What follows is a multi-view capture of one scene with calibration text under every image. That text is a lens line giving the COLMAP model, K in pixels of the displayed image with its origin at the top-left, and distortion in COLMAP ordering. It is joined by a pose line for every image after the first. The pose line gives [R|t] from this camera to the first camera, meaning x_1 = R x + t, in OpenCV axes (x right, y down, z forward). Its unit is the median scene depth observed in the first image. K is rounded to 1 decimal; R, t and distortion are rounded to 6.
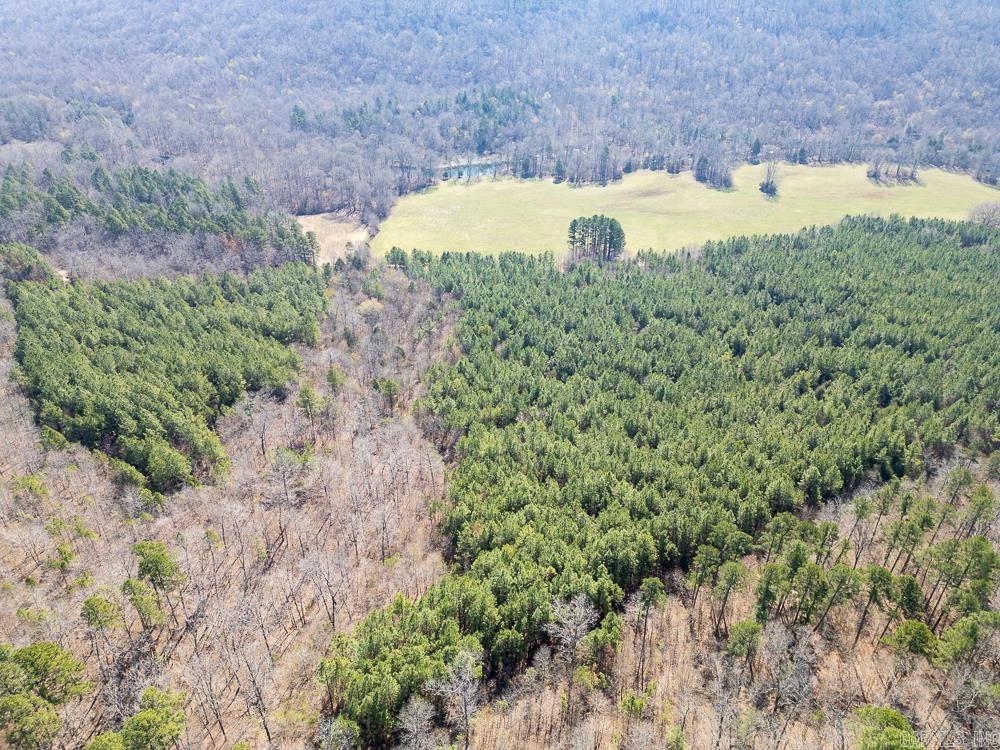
lens RADIAL K [[683.0, 0, 510.5], [0, 683.0, 376.1], [0, 0, 1]] dist [0.047434, -0.050592]
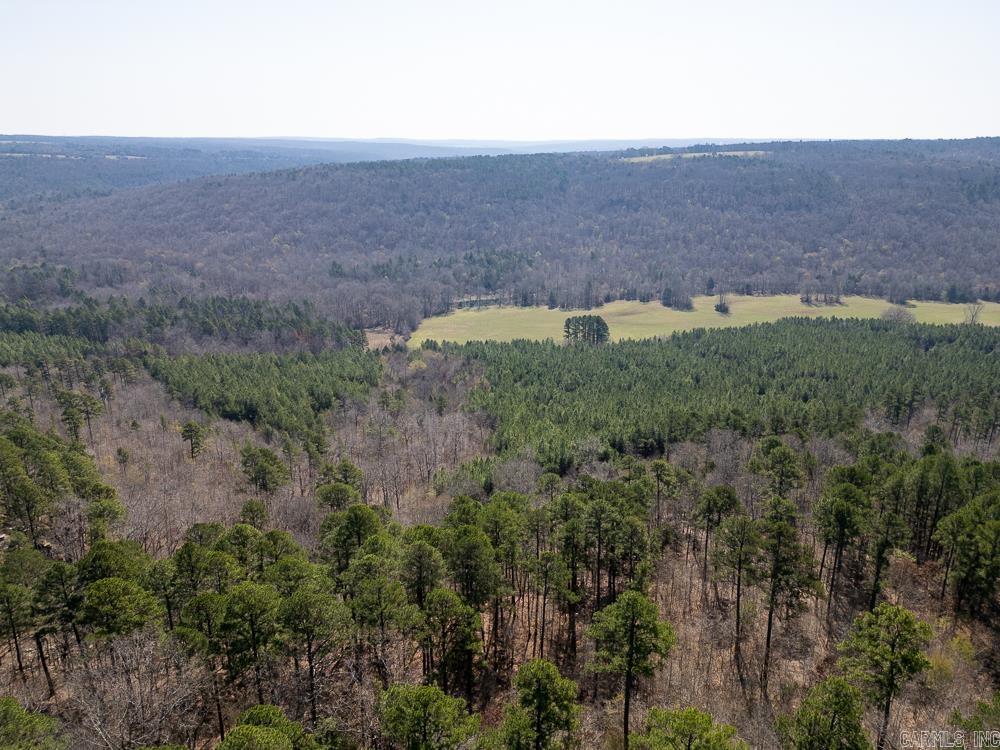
lens RADIAL K [[683.0, 0, 510.5], [0, 683.0, 376.1], [0, 0, 1]] dist [0.047434, -0.050592]
pose [[0.999615, -0.018925, 0.020290, -0.027196], [0.023604, 0.964412, -0.263348, 0.133284], [-0.014584, 0.263725, 0.964488, -0.127492]]
